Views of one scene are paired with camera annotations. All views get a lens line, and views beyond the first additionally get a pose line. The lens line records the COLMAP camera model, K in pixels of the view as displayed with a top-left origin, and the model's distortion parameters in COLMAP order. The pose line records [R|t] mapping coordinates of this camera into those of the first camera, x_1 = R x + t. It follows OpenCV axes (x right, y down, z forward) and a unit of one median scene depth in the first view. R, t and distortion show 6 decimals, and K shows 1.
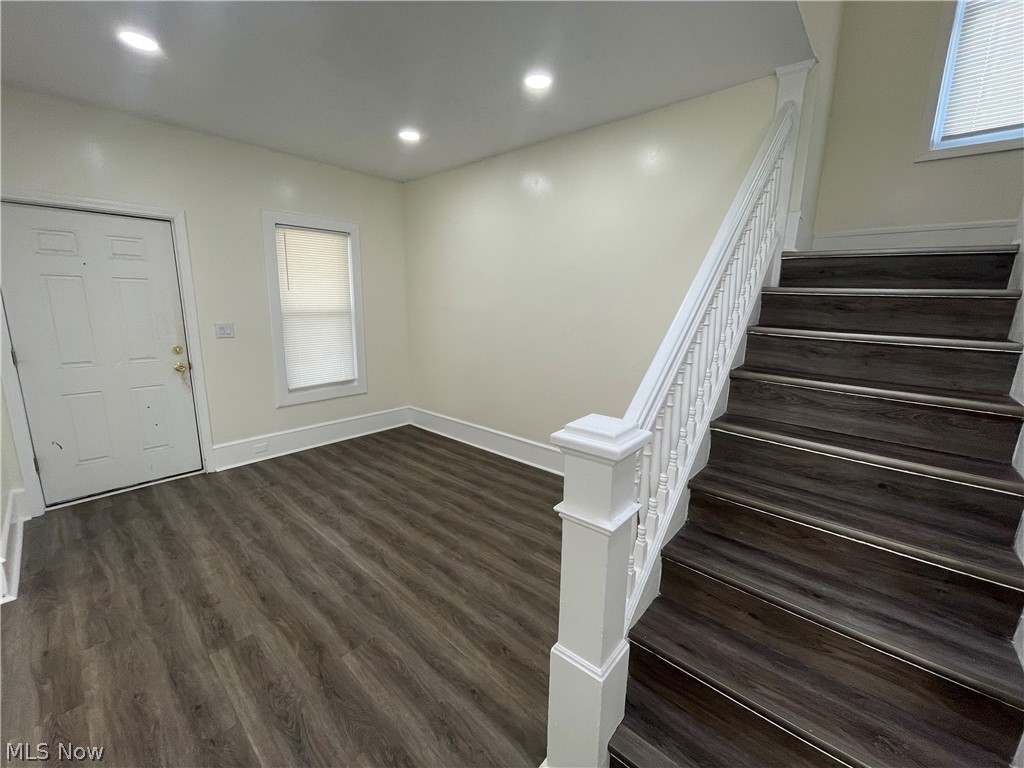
lens RADIAL K [[416.8, 0, 510.9], [0, 416.8, 378.5], [0, 0, 1]] dist [-0.005030, 0.000713]
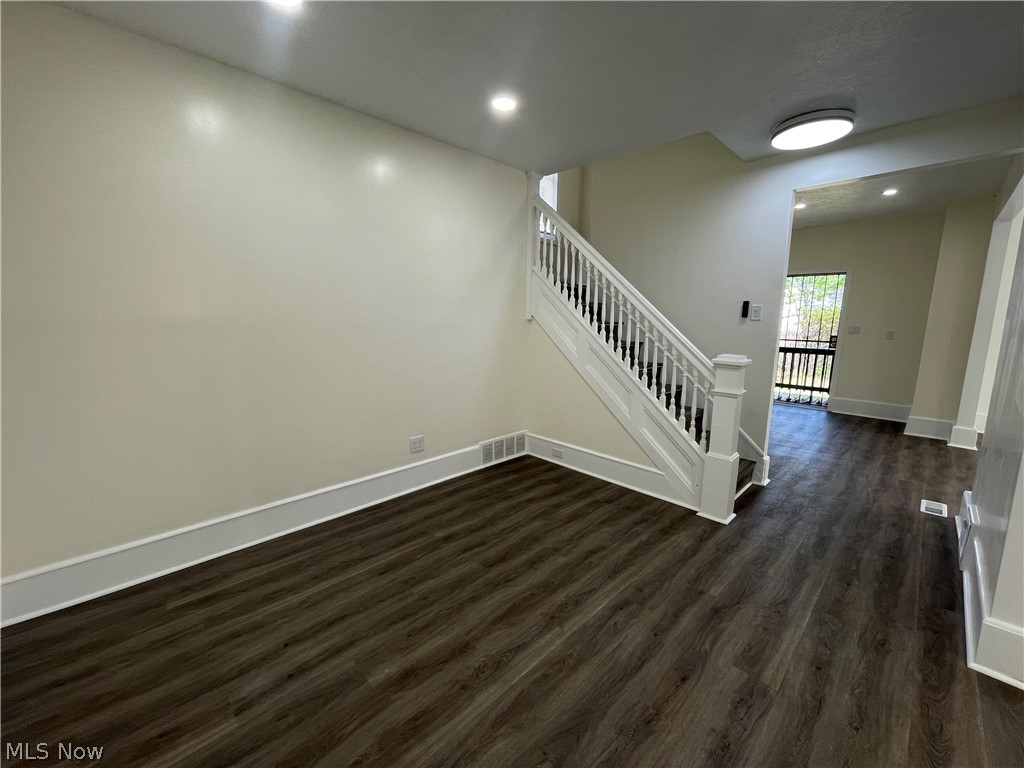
lens RADIAL K [[416.8, 0, 507.1], [0, 416.8, 384.0], [0, 0, 1]] dist [-0.005030, 0.000713]
pose [[0.065474, -0.172680, 0.982799, -0.908710], [0.174411, 0.971732, 0.159116, -0.139987], [-0.982494, 0.160993, 0.093741, 0.816940]]
